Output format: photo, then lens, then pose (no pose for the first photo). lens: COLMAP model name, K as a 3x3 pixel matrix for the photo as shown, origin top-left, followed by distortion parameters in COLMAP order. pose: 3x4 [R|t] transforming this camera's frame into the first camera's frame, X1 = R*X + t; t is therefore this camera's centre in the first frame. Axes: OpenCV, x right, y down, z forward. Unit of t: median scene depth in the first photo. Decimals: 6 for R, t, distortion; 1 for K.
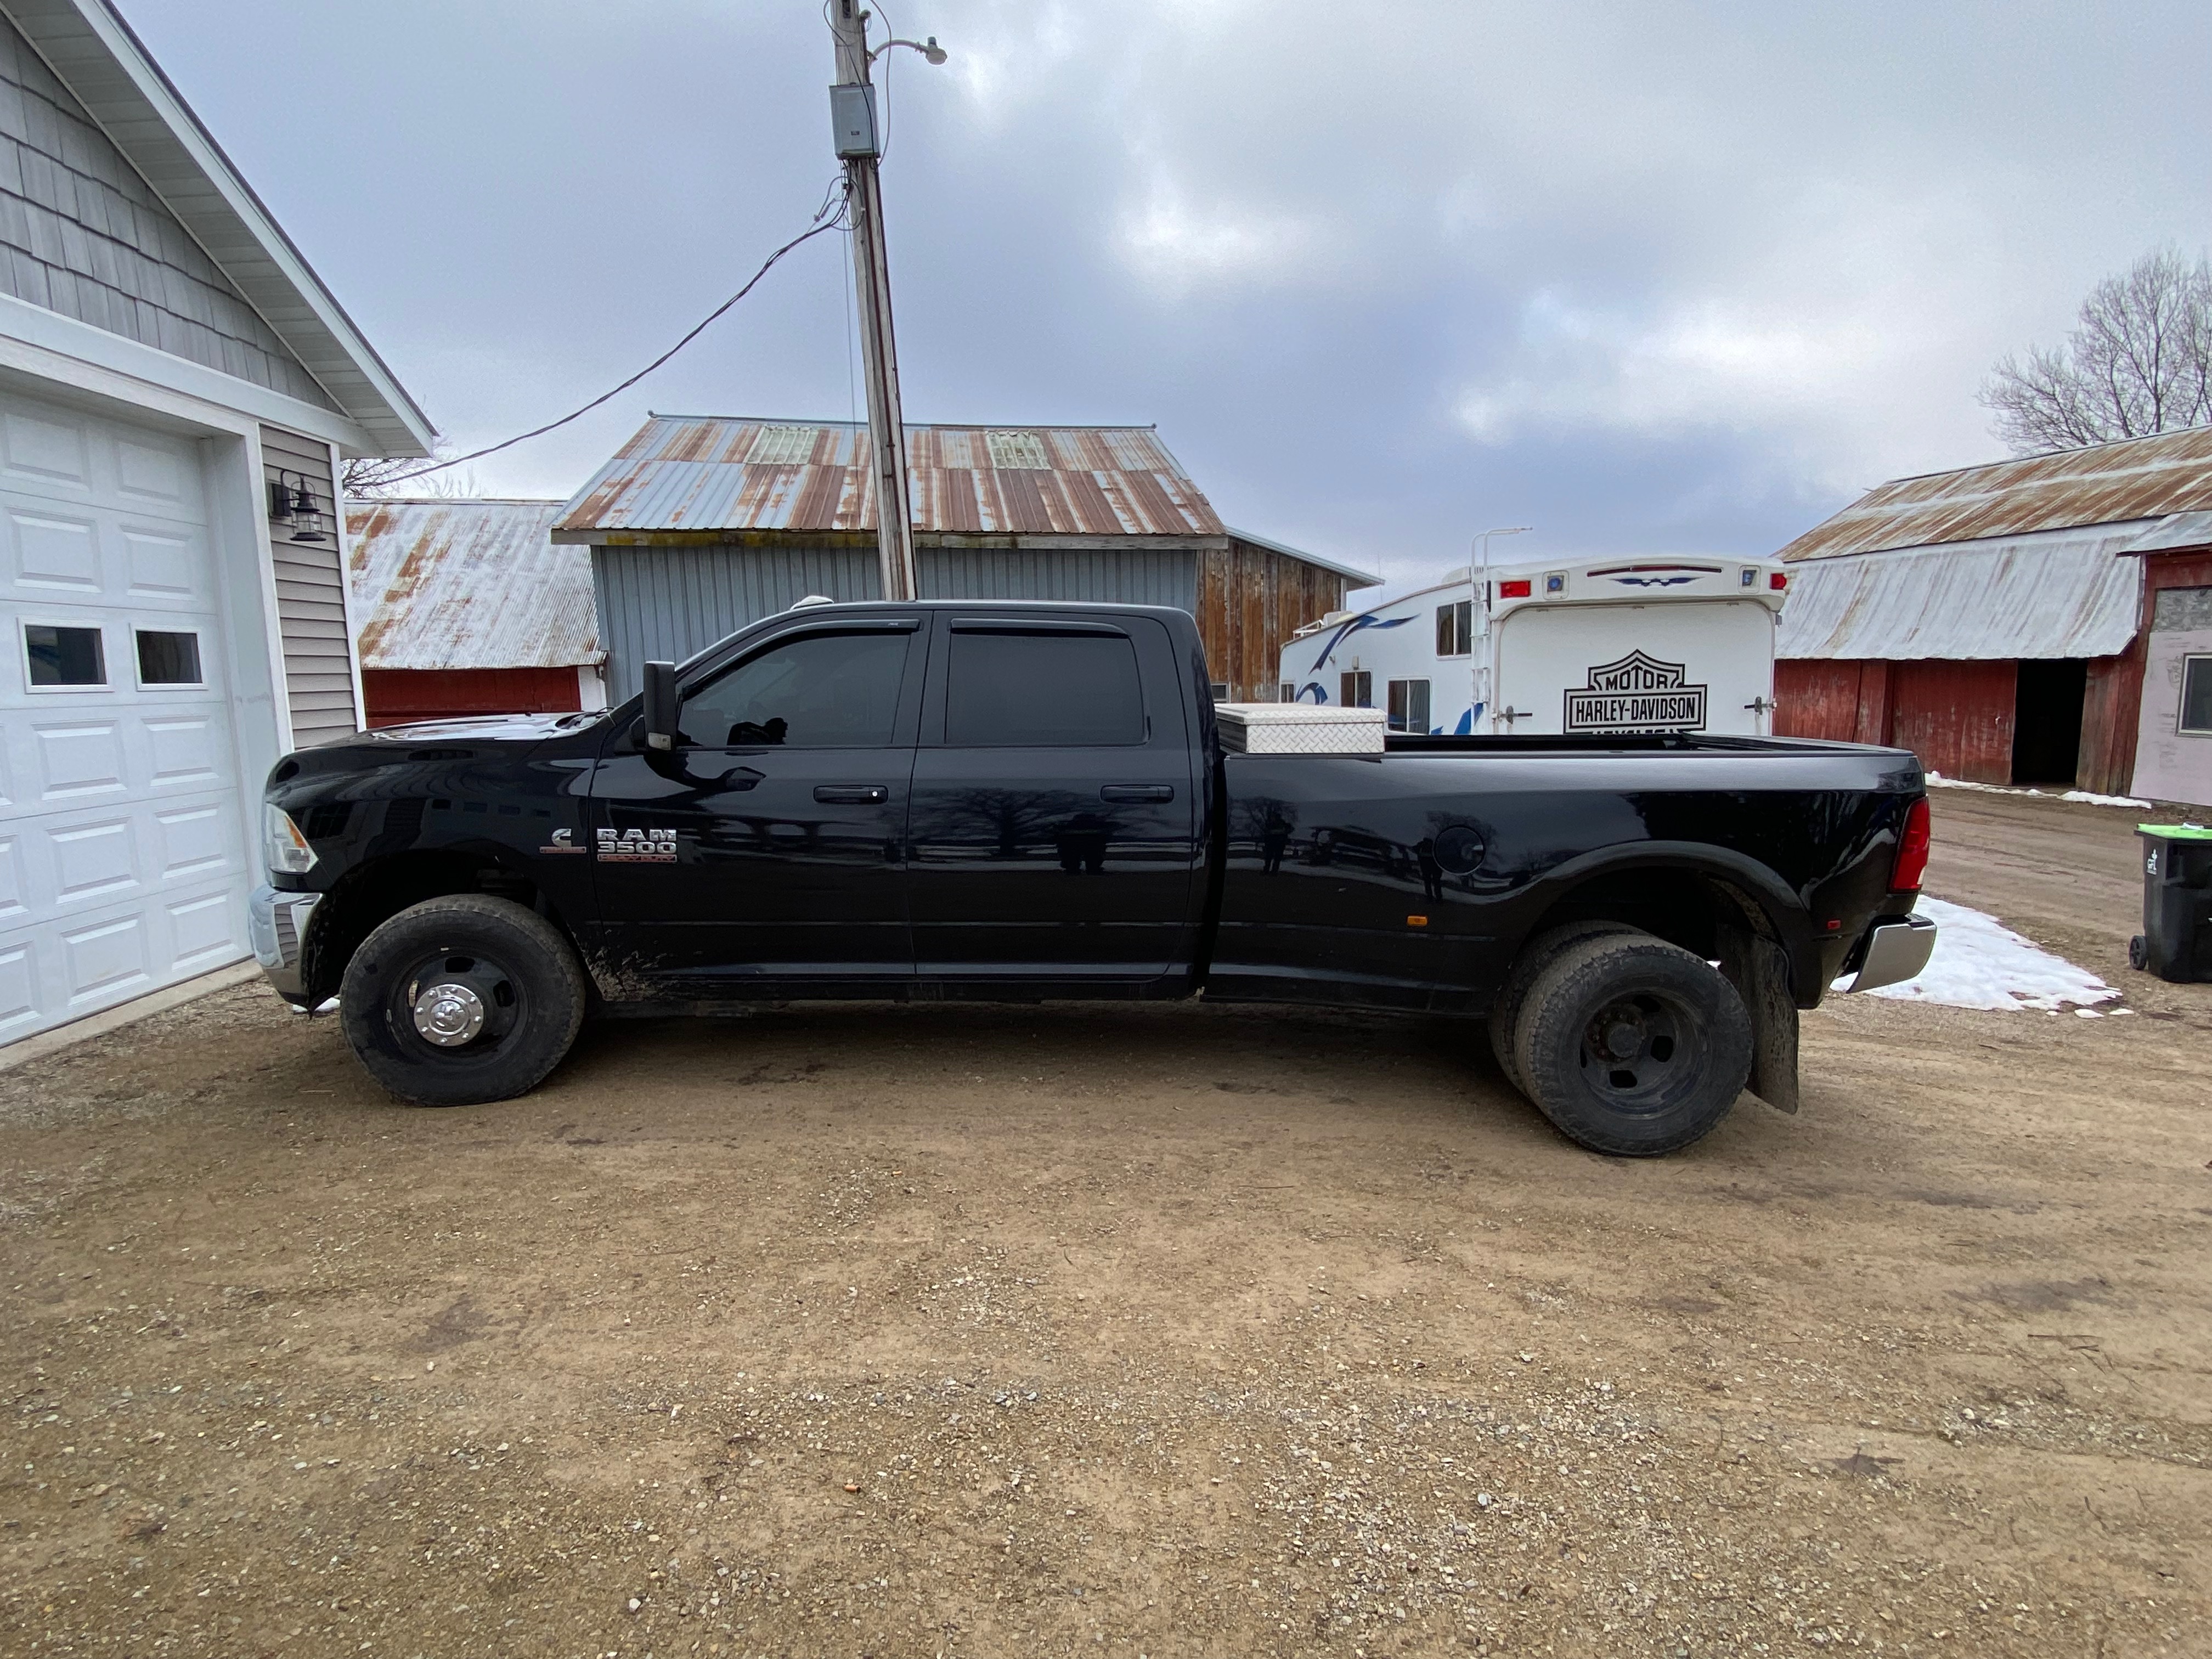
lens RADIAL K [[1158.9, 0, 1112.3], [0, 1158.9, 834.0], [0, 0, 1]] dist [0.044923, -0.042517]
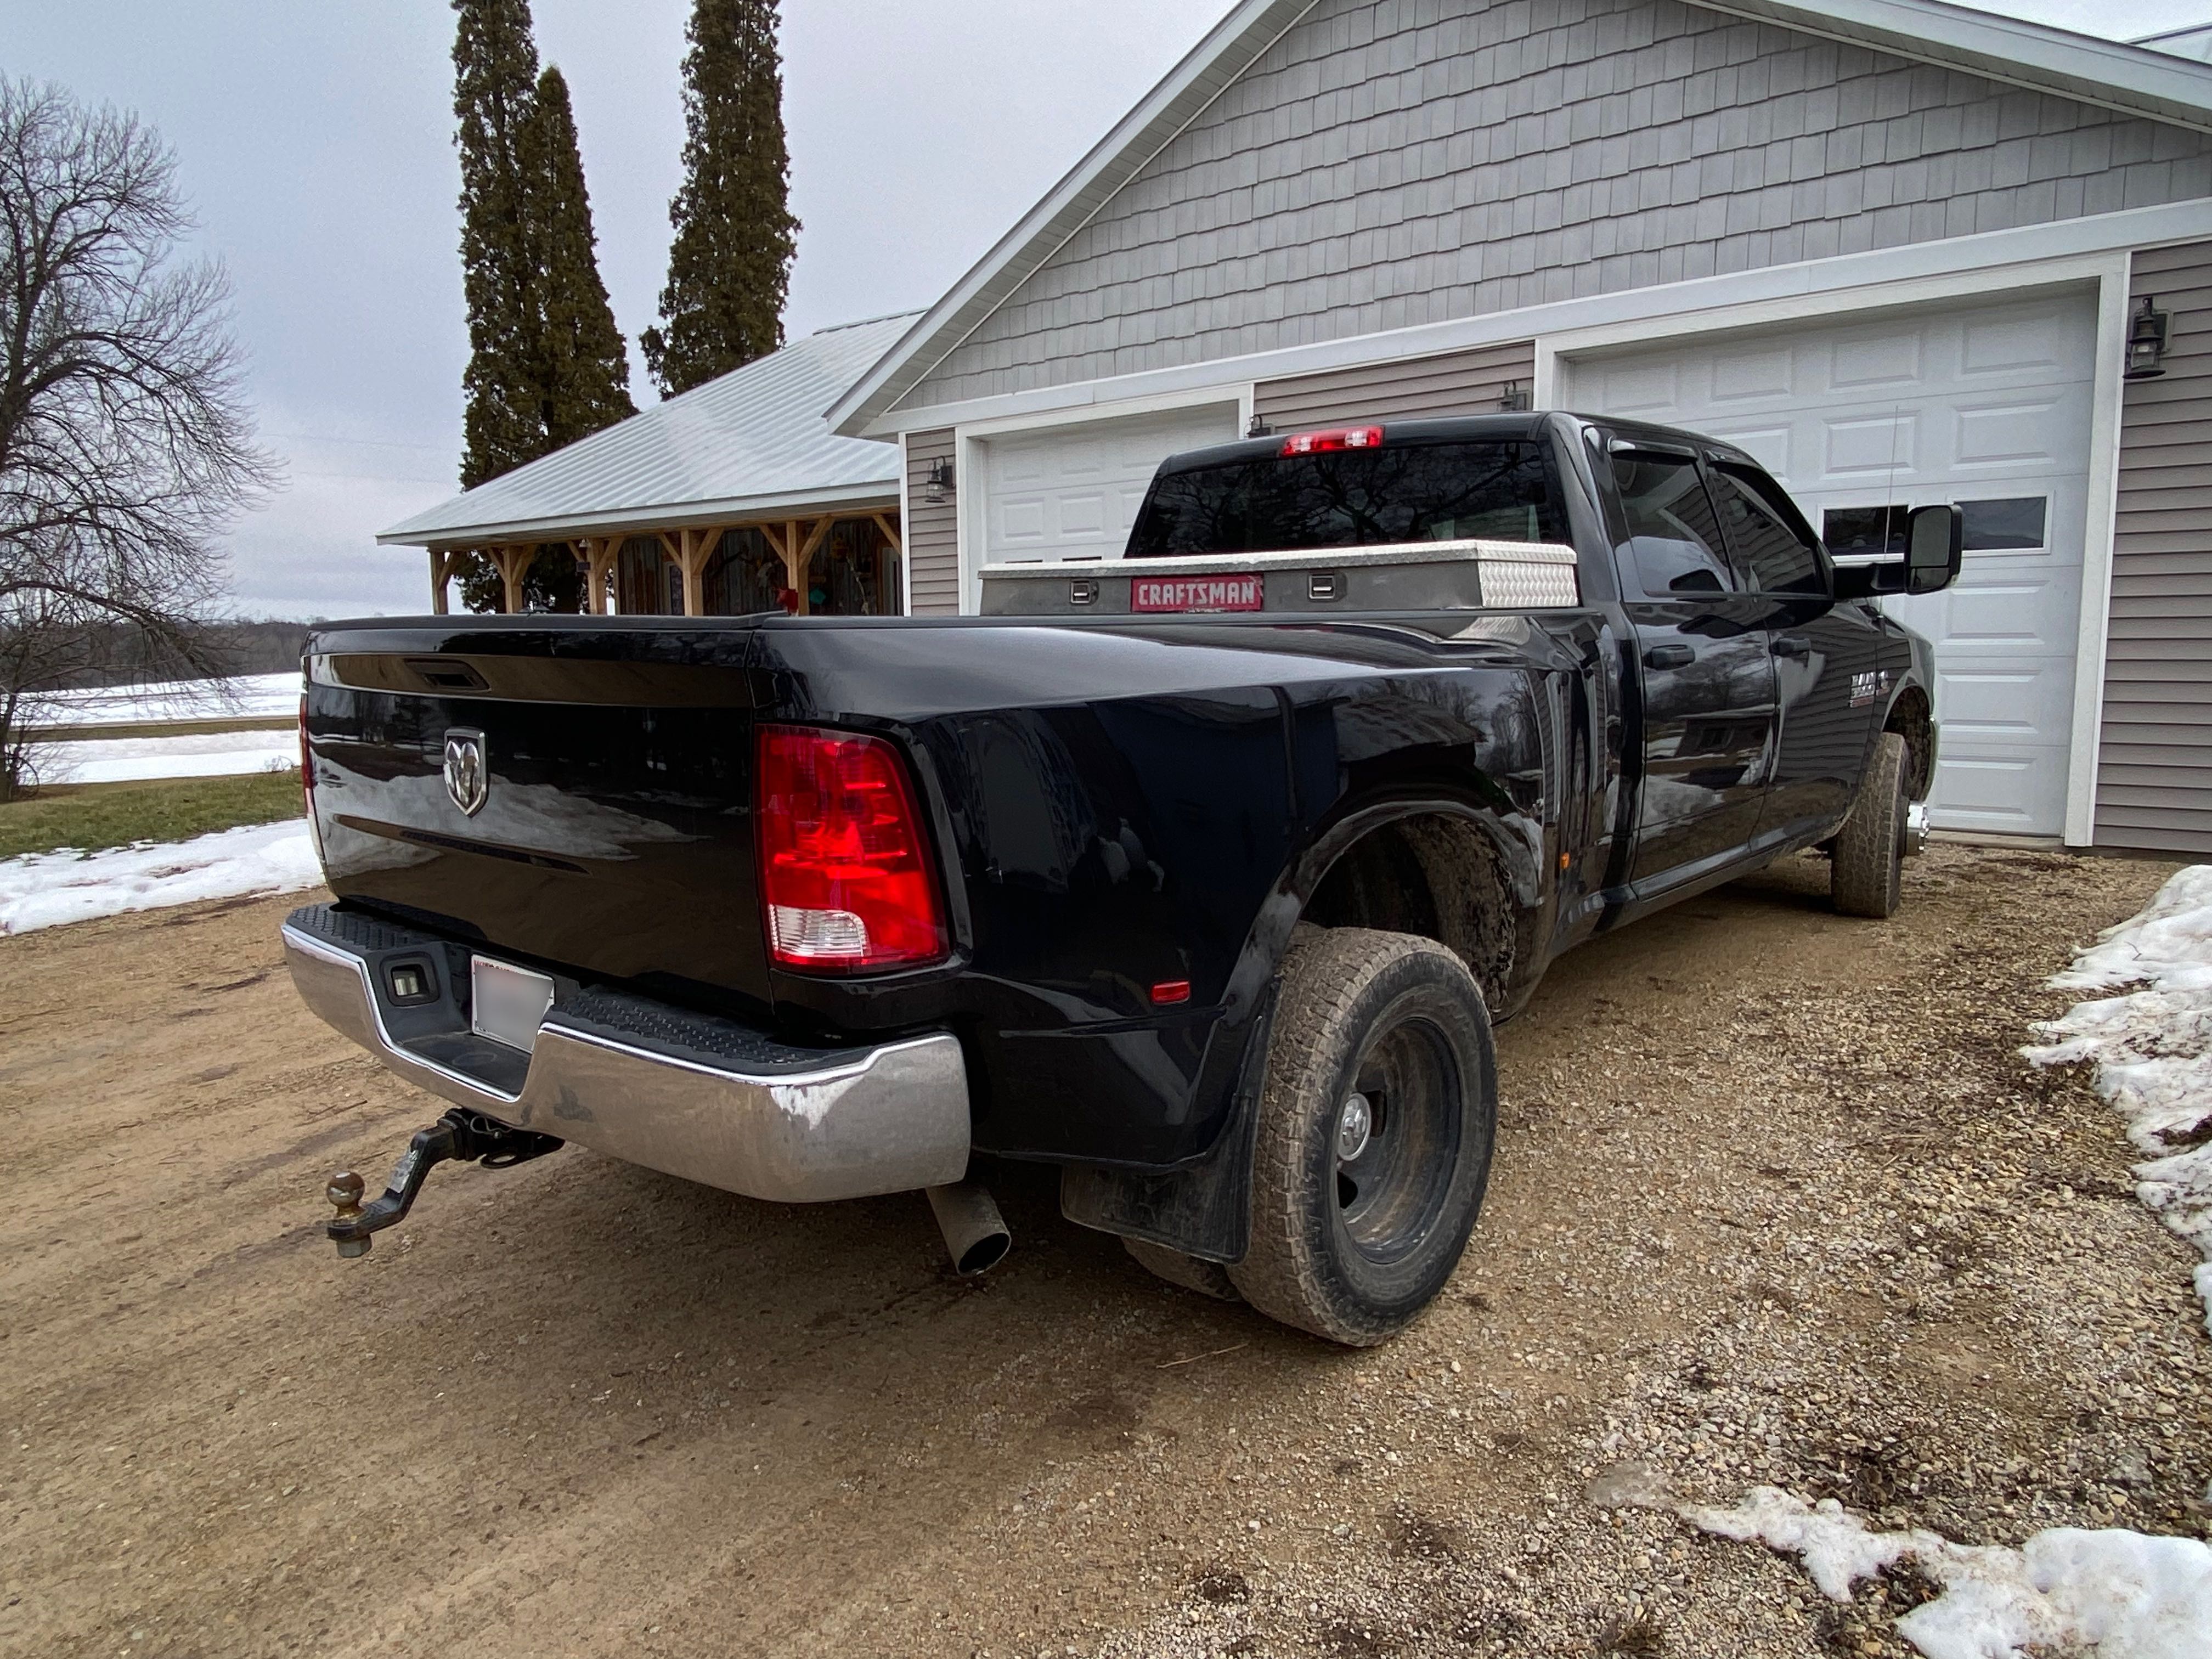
lens RADIAL K [[1422.6, 0, 1098.6], [0, 1422.6, 839.2], [0, 0, 1]] dist [0.041258, -0.047268]
pose [[-0.680484, 0.122328, -0.722480, 0.774150], [-0.077995, 0.968274, 0.237406, -0.132266], [0.728601, 0.217901, -0.649354, 1.442505]]
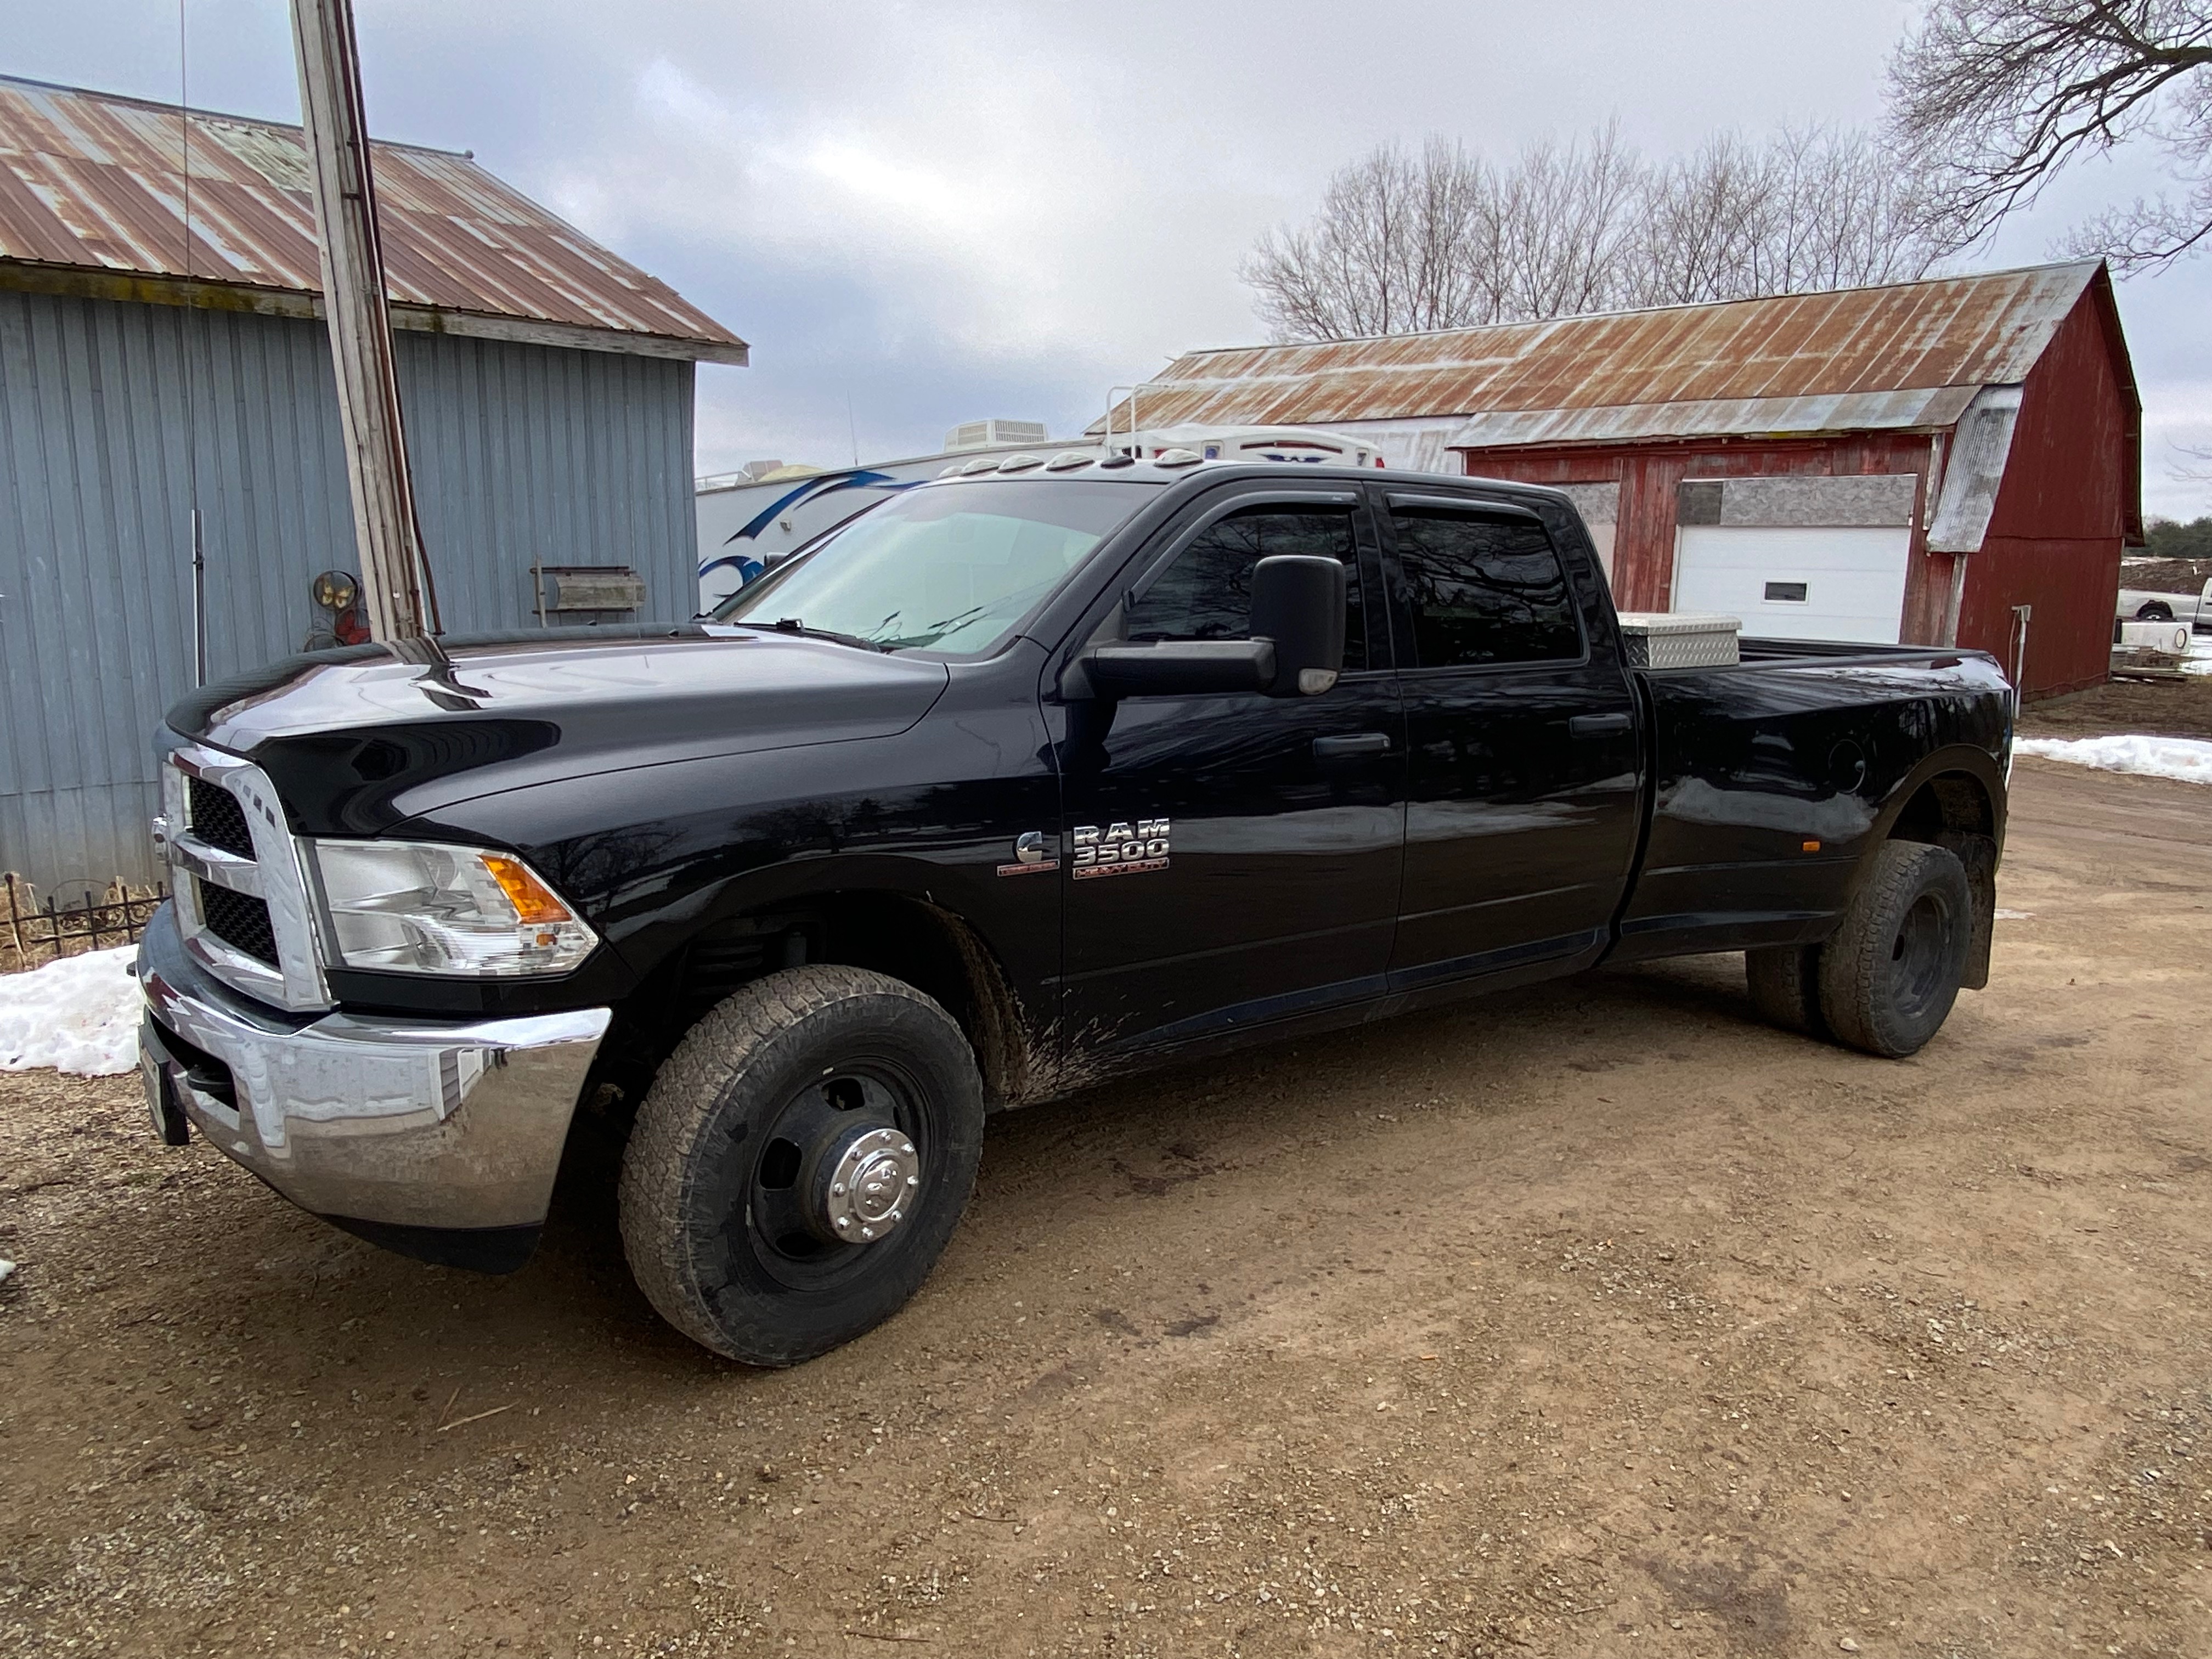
lens RADIAL K [[1481.7, 0, 1140.6], [0, 1481.7, 823.5], [0, 0, 1]] dist [0.087186, -0.102473]
pose [[0.794437, -0.088257, 0.600900, -0.674183], [0.056582, 0.995837, 0.071457, -0.045963], [-0.604705, -0.022768, 0.796124, 0.280234]]
